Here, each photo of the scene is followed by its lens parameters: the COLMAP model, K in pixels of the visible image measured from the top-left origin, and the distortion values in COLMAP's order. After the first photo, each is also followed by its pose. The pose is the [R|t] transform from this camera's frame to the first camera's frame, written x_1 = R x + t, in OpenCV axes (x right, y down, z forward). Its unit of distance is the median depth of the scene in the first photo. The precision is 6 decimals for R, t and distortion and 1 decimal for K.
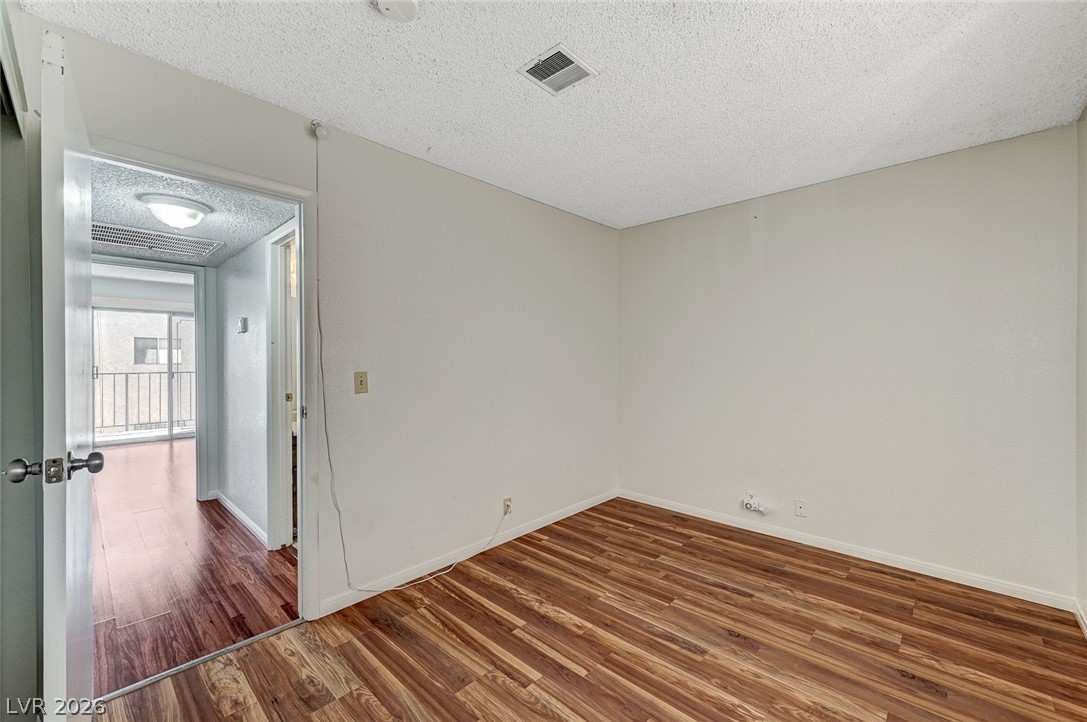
lens RADIAL K [[427.2, 0, 538.1], [0, 427.2, 358.5], [0, 0, 1]] dist [0.000257, 0.002488]
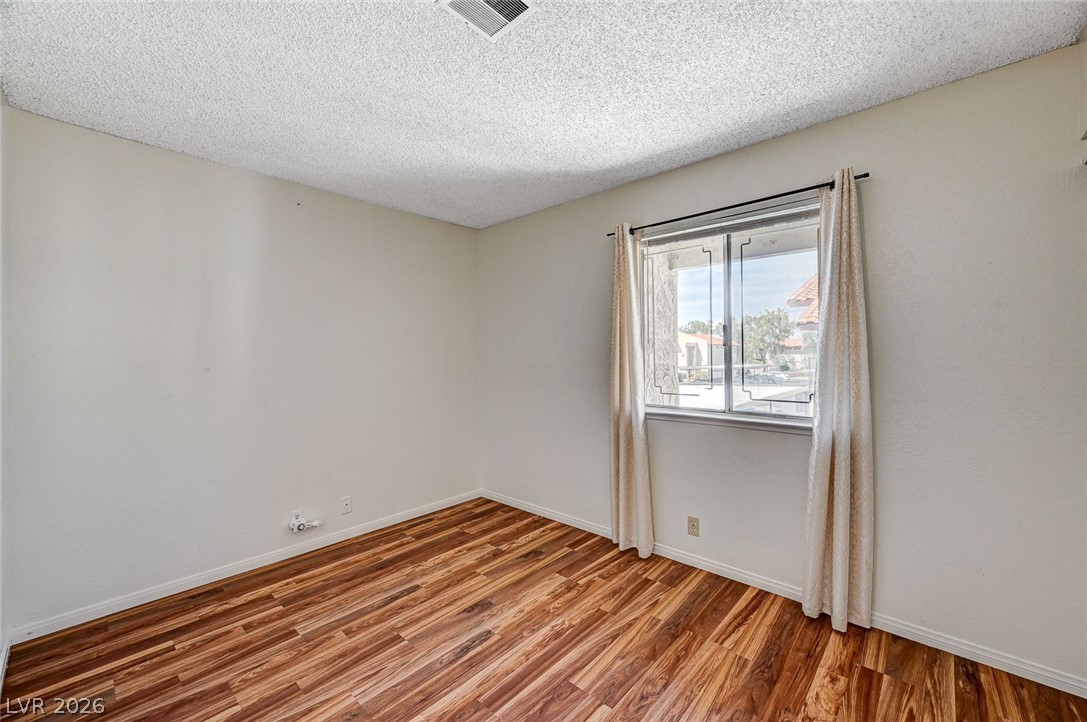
lens RADIAL K [[427.2, 0, 544.3], [0, 427.2, 356.2], [0, 0, 1]] dist [0.000257, 0.002488]
pose [[-0.004192, -0.000192, 0.999991, -0.559611], [0.005295, 0.999986, 0.000214, -0.015431], [-0.999977, 0.005296, -0.004191, 0.679983]]
